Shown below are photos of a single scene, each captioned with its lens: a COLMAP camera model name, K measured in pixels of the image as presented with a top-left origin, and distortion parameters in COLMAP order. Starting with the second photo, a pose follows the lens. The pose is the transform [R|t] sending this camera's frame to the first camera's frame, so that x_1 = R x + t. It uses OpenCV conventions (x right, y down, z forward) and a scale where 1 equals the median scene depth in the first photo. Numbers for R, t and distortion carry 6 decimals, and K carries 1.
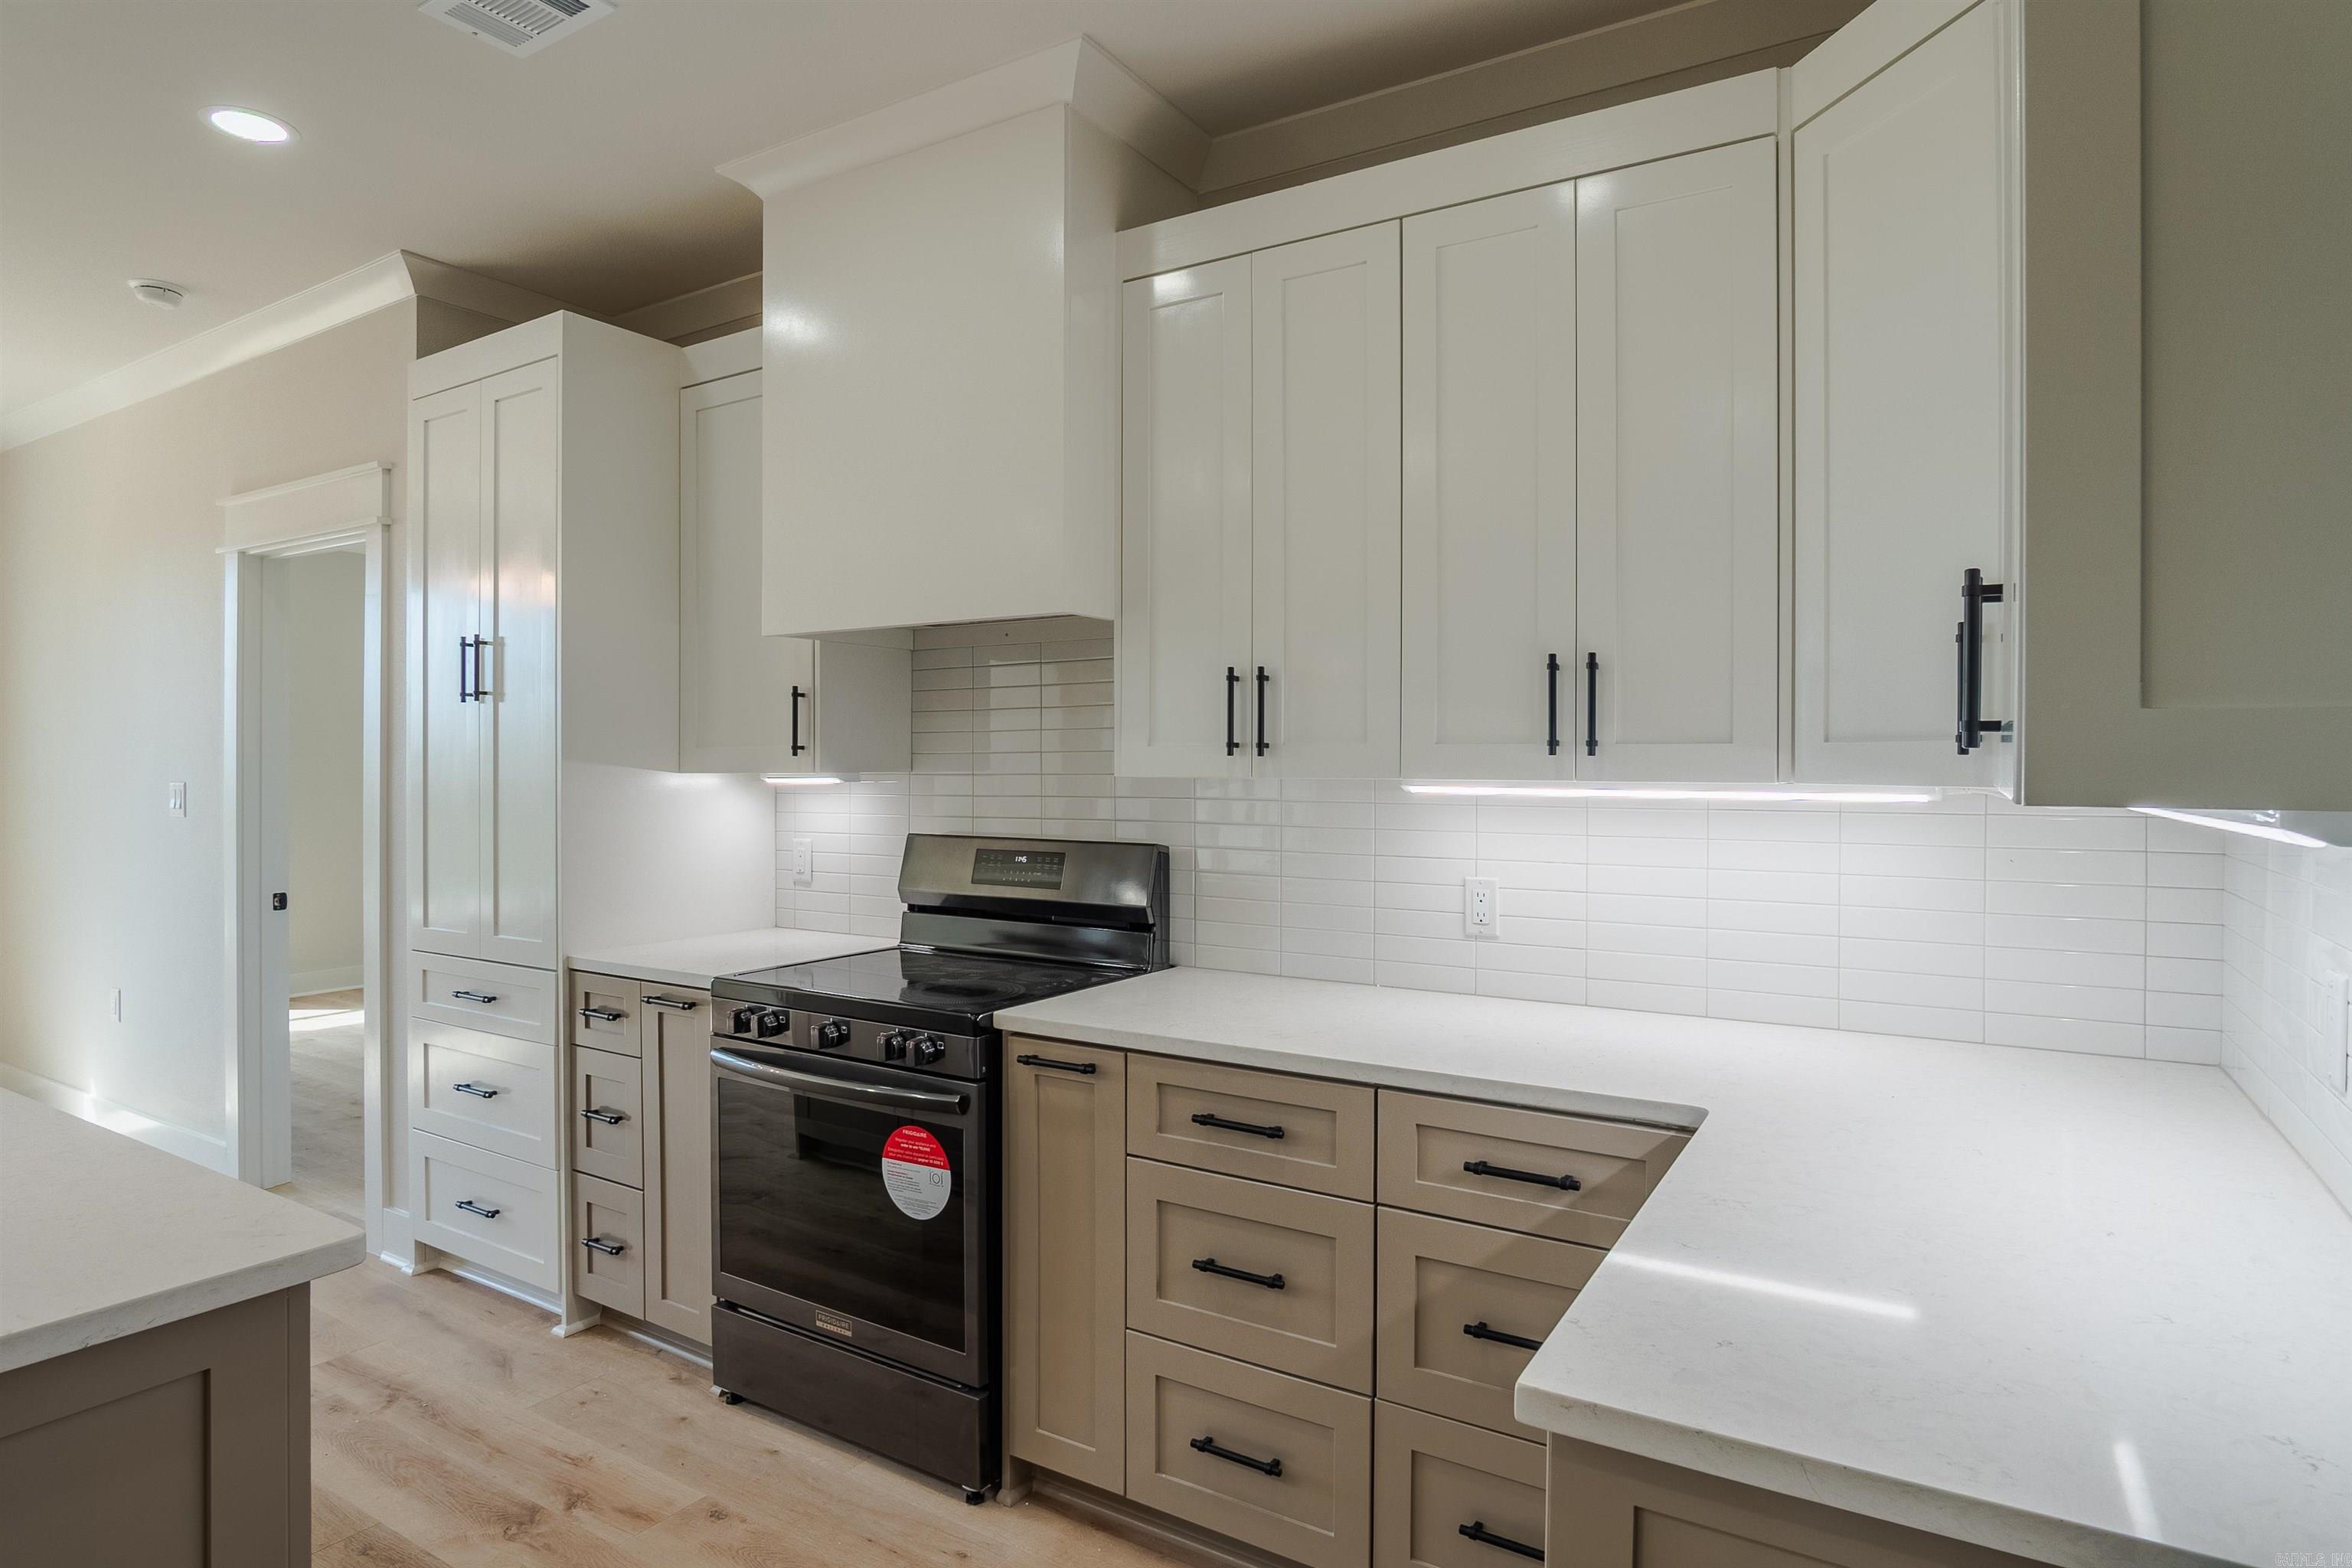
lens RADIAL K [[1279.7, 0, 1202.0], [0, 1279.7, 765.3], [0, 0, 1]] dist [-0.043344, 0.012837]
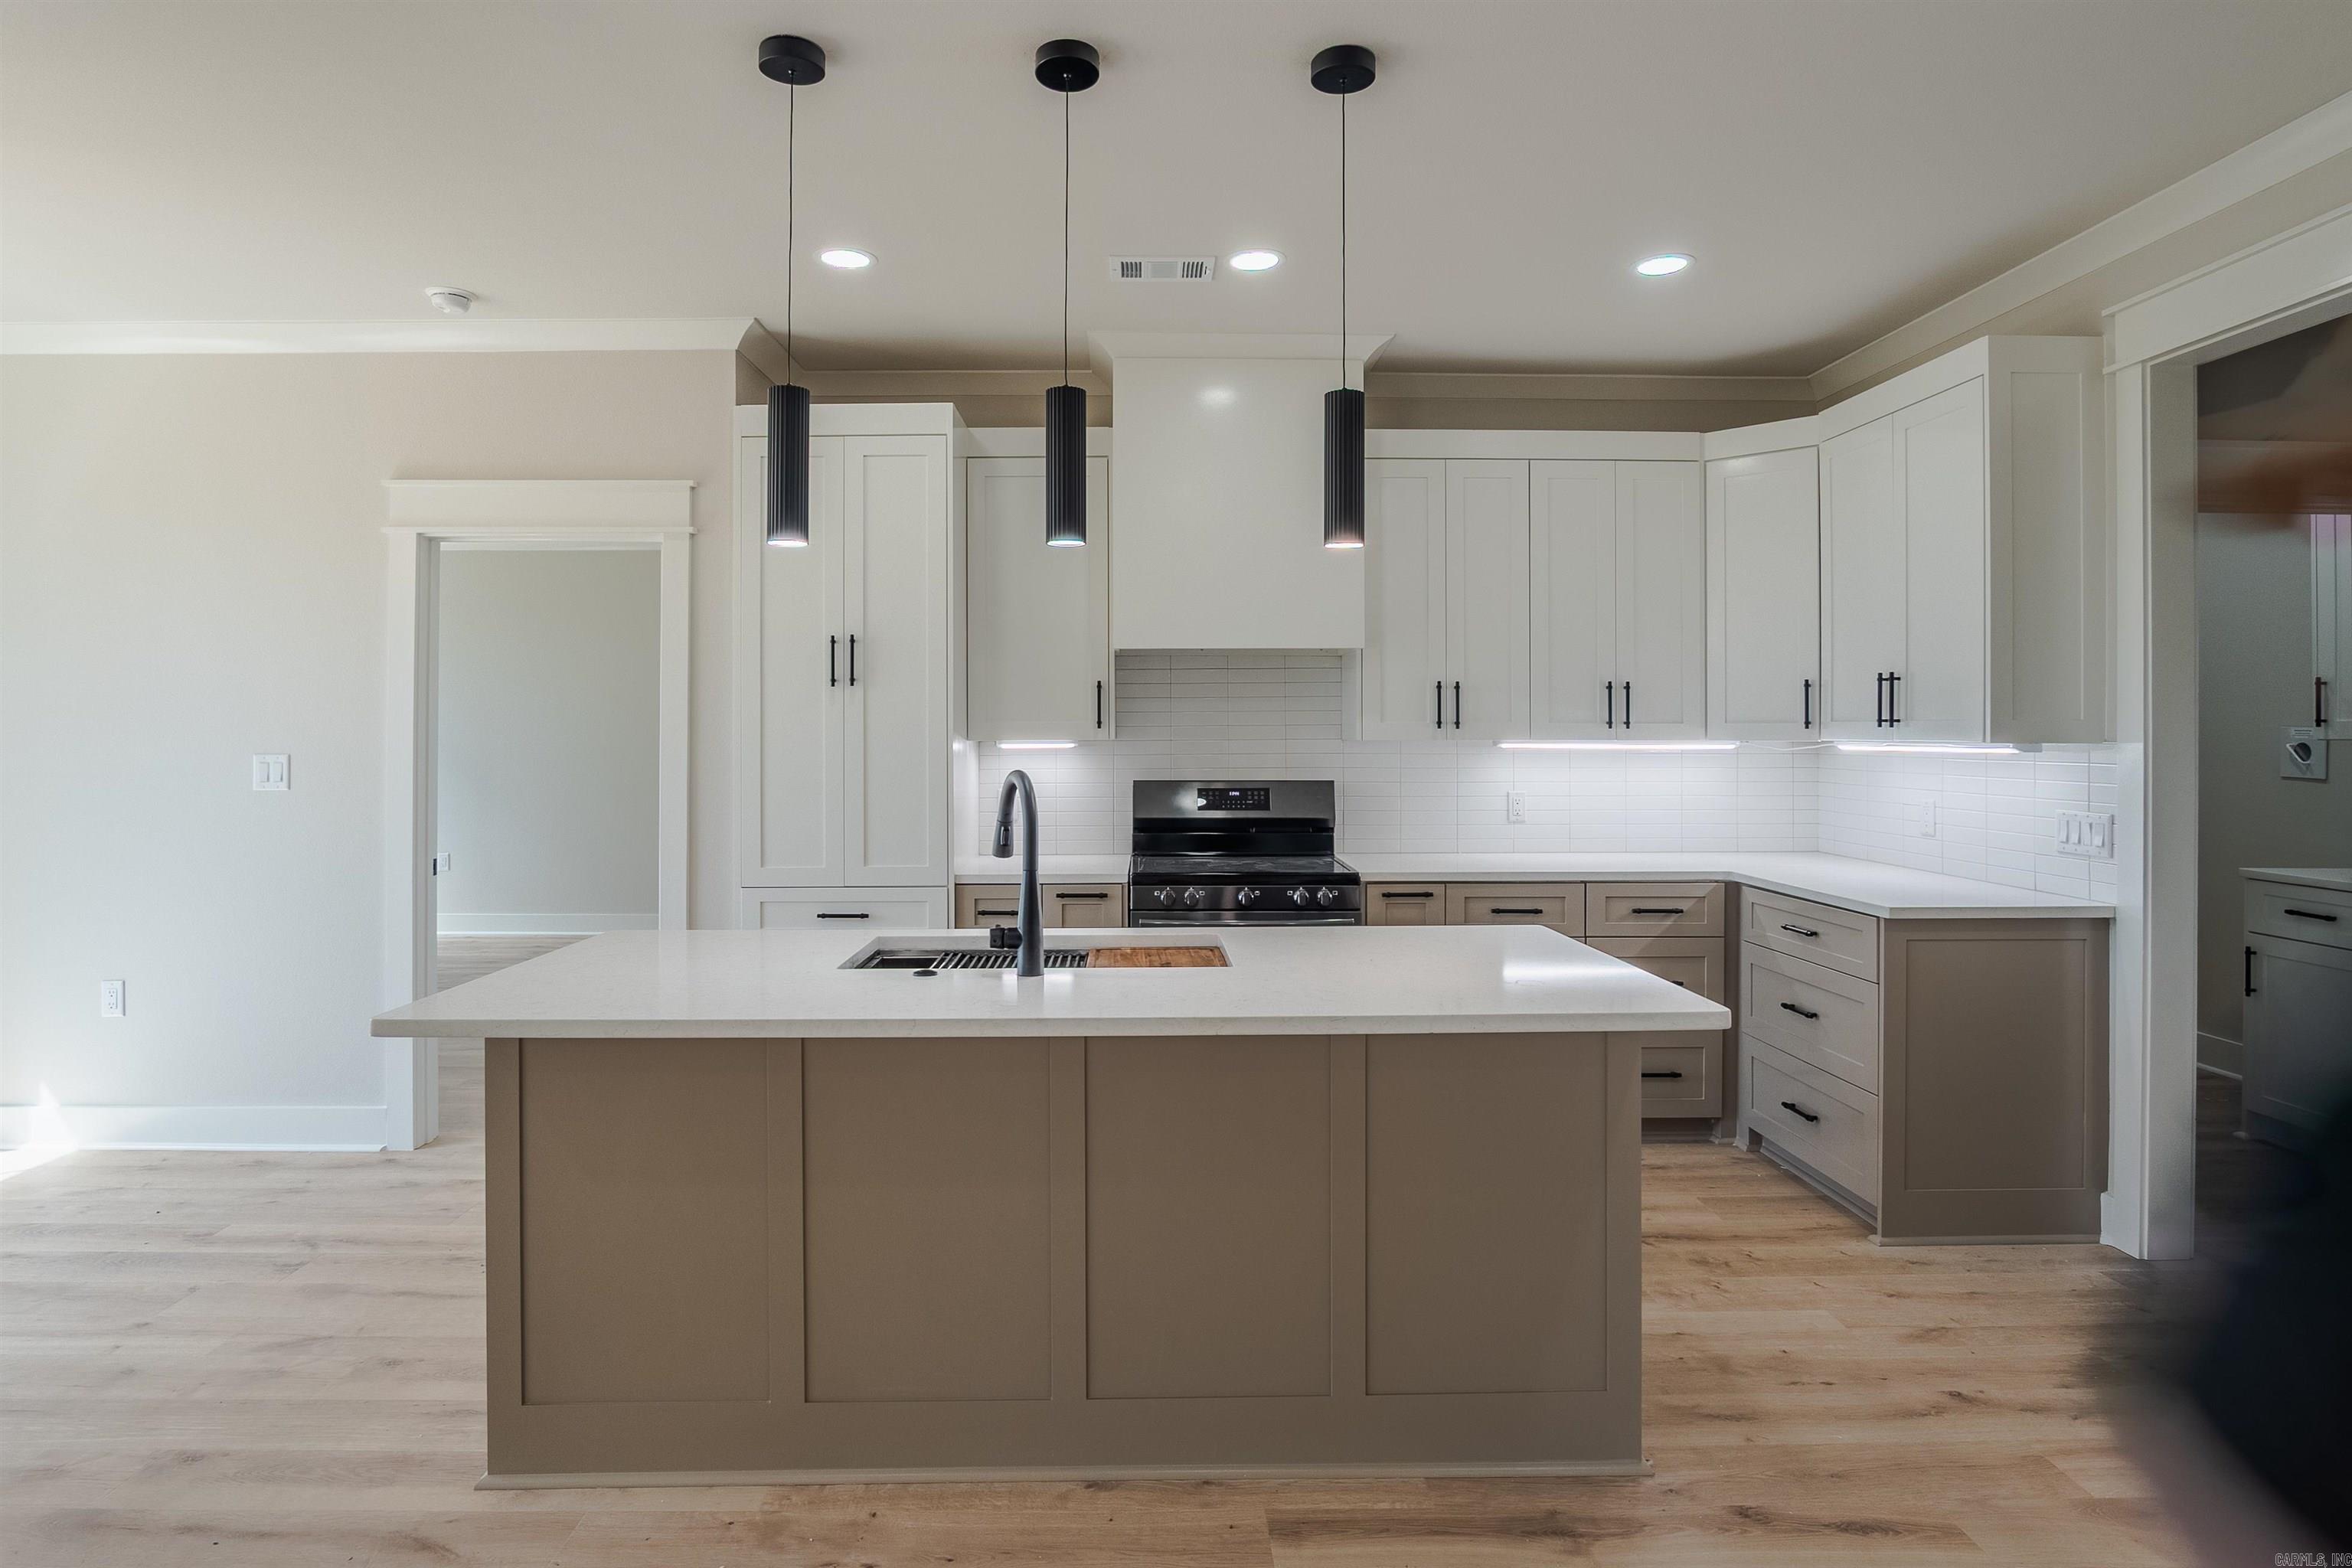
lens RADIAL K [[1279.7, 0, 1146.2], [0, 1279.7, 719.5], [0, 0, 1]] dist [-0.043344, 0.012837]
pose [[0.849545, -0.000450, 0.527516, -1.306947], [0.003227, 0.999985, -0.004344, -0.013919], [-0.527506, 0.005393, 0.849534, -0.353916]]
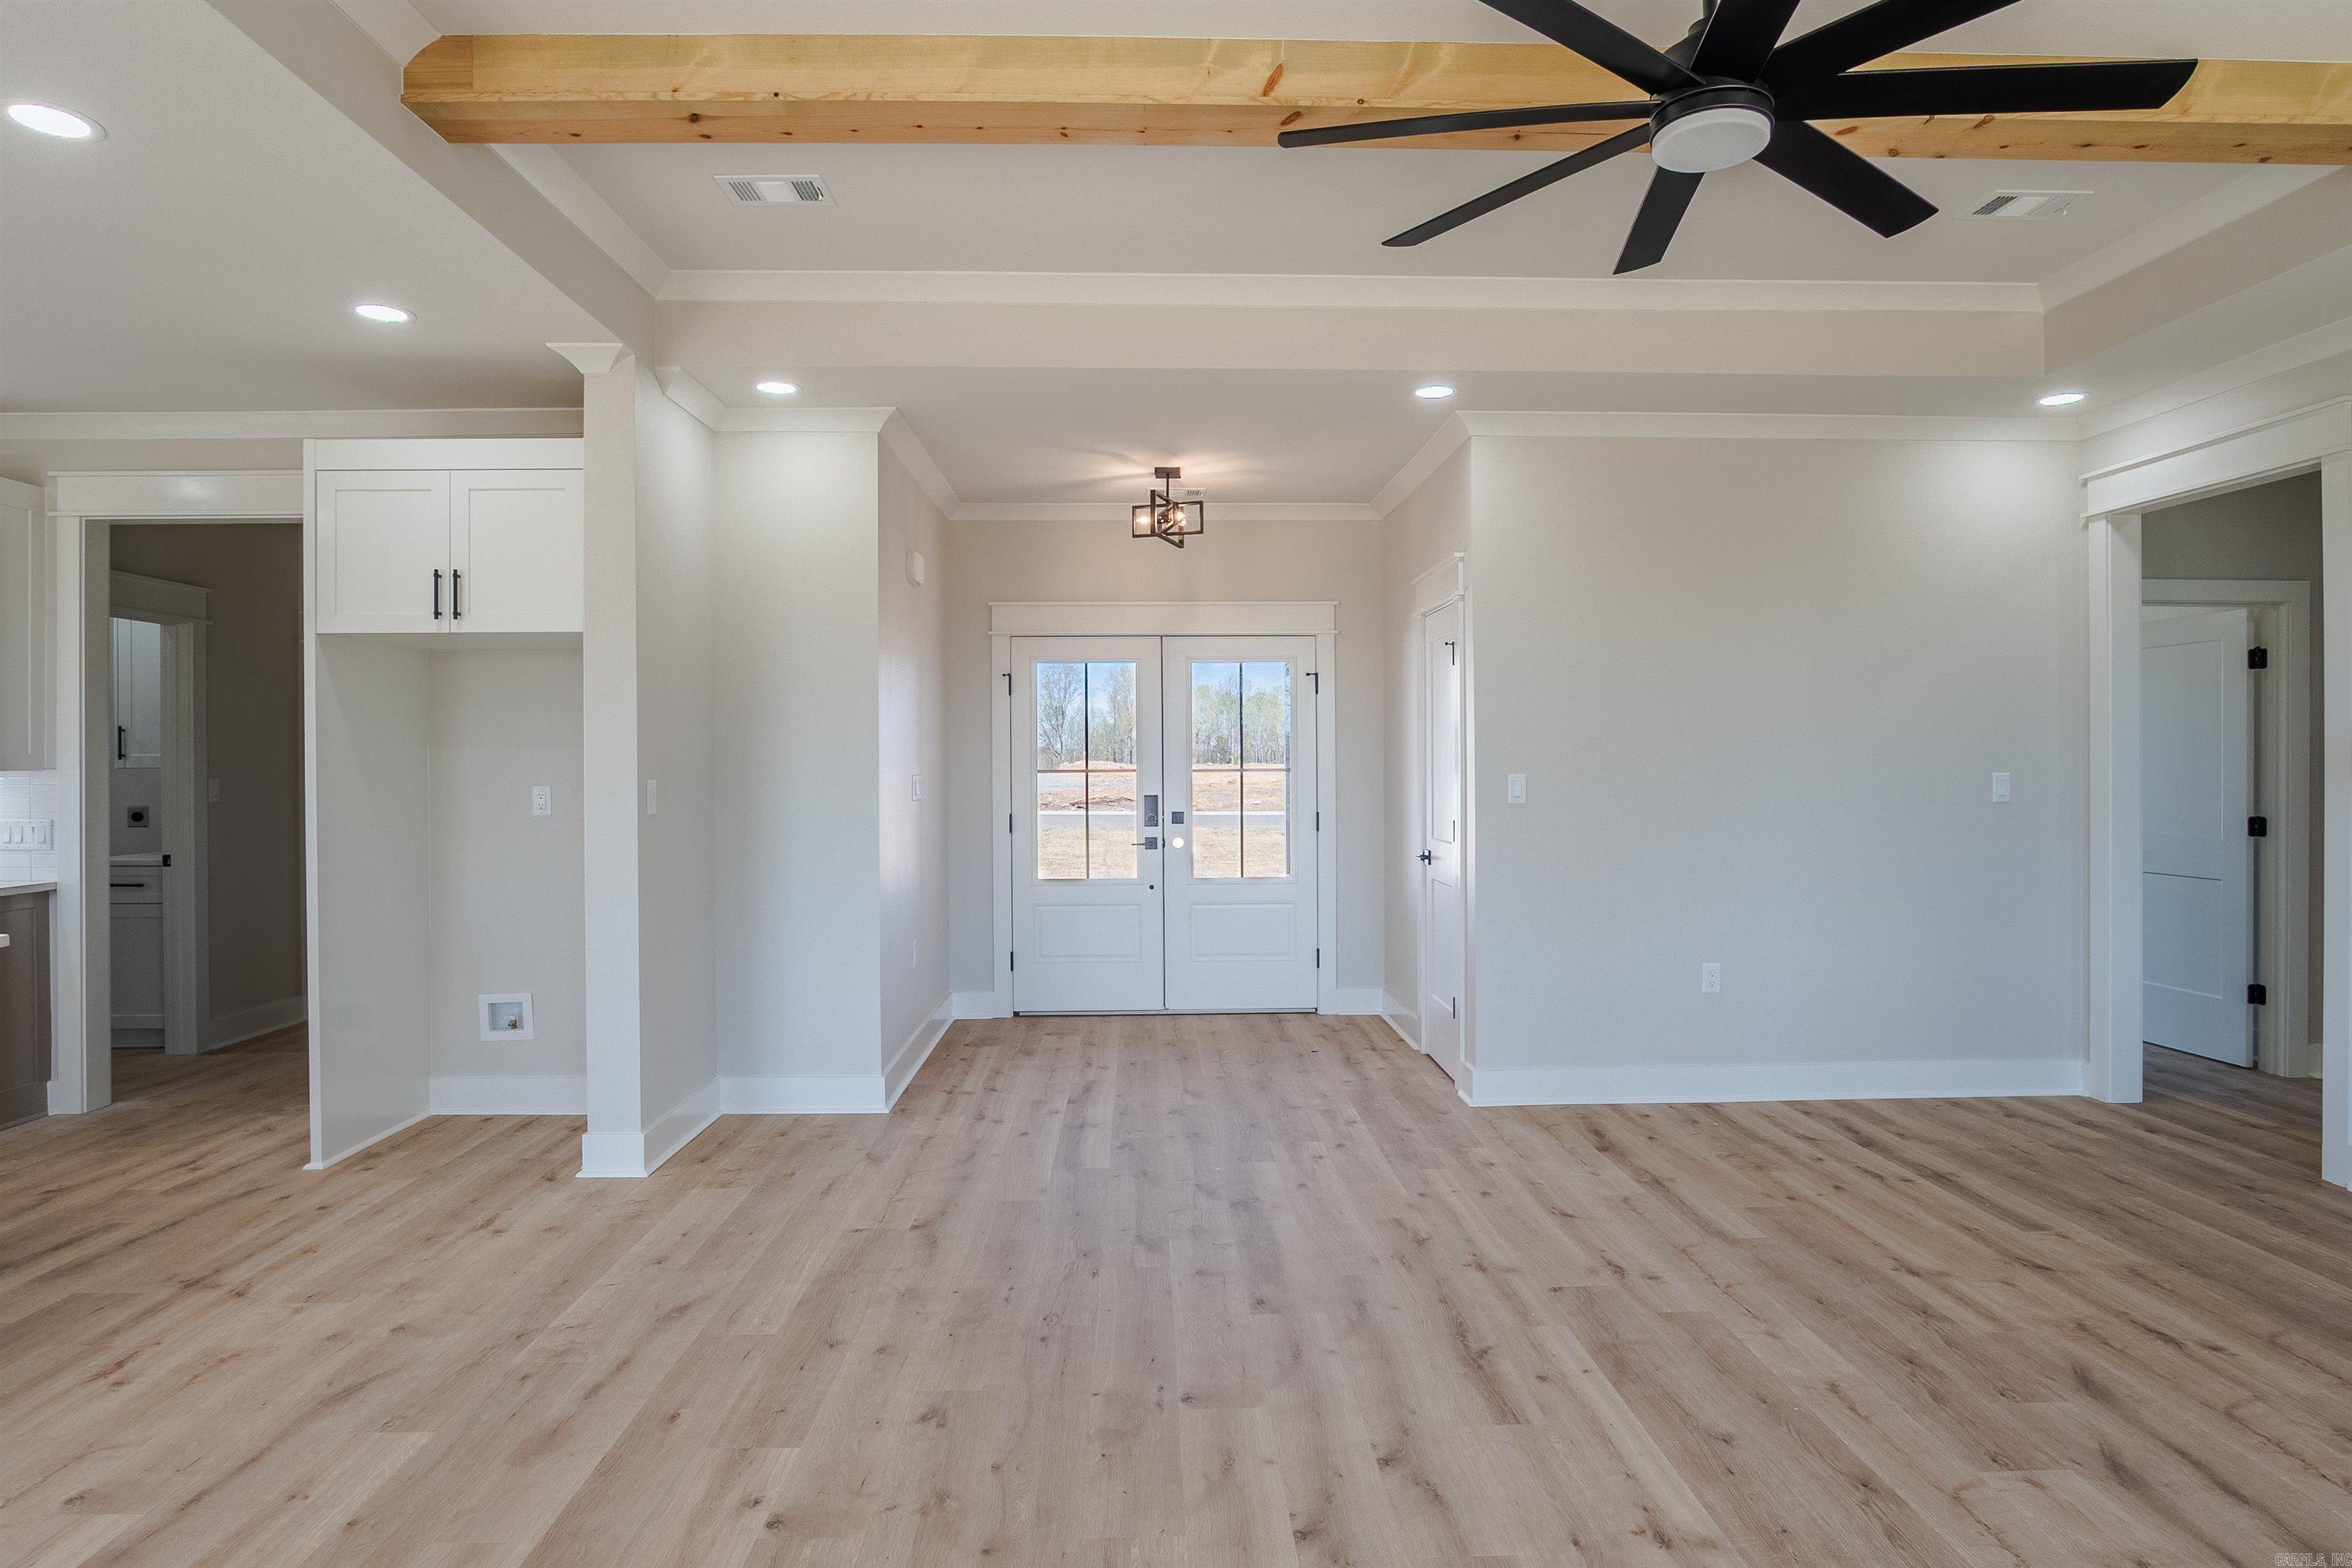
lens RADIAL K [[1279.7, 0, 1186.2], [0, 1279.7, 783.4], [0, 0, 1]] dist [-0.043344, 0.012837]
pose [[-0.554194, -0.019332, 0.832163, -2.326100], [-0.002633, 0.999766, 0.021472, -0.016493], [-0.832383, 0.009709, -0.554116, -0.155227]]
